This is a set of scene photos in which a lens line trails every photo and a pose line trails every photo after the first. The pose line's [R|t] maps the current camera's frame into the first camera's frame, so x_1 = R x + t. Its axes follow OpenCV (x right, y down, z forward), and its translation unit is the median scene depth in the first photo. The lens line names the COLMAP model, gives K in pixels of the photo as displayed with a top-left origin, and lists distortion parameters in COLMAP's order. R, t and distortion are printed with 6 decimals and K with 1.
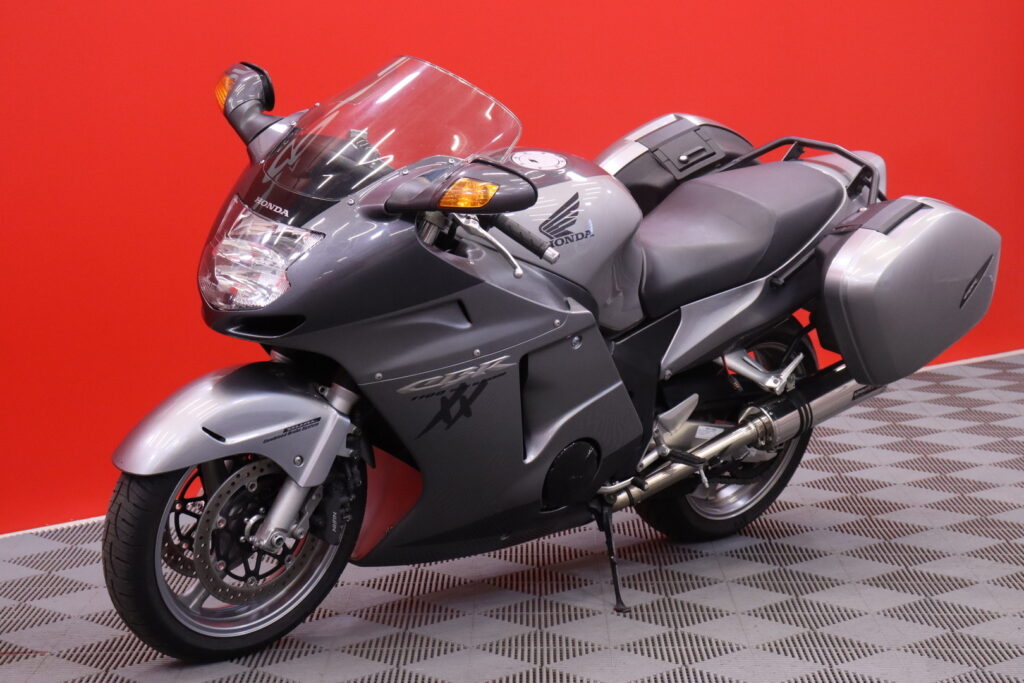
lens RADIAL K [[2484.9, 0, 512.0], [0, 2484.9, 341.5], [0, 0, 1]] dist [0.037525, 0.079095]
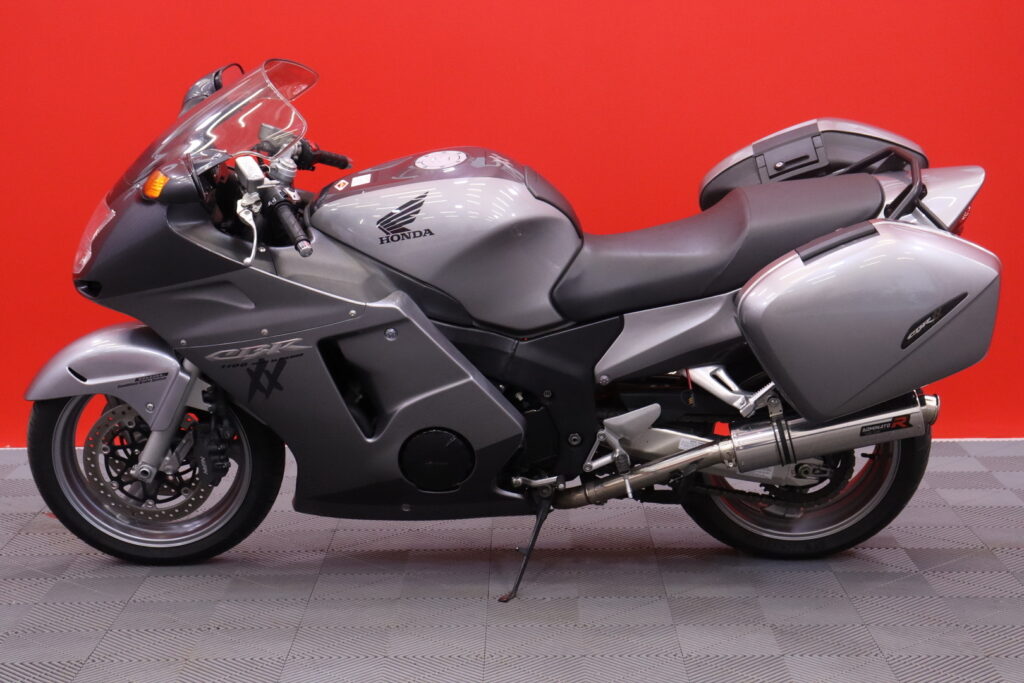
lens RADIAL K [[1988.0, 0, 512.0], [0, 1988.0, 341.5], [0, 0, 1]] dist [0.173509, 0.043264]
pose [[0.700517, 0.116169, -0.704117, 0.668638], [-0.088739, 0.993184, 0.075576, -0.066200], [0.708097, 0.009540, 0.706051, 0.452769]]
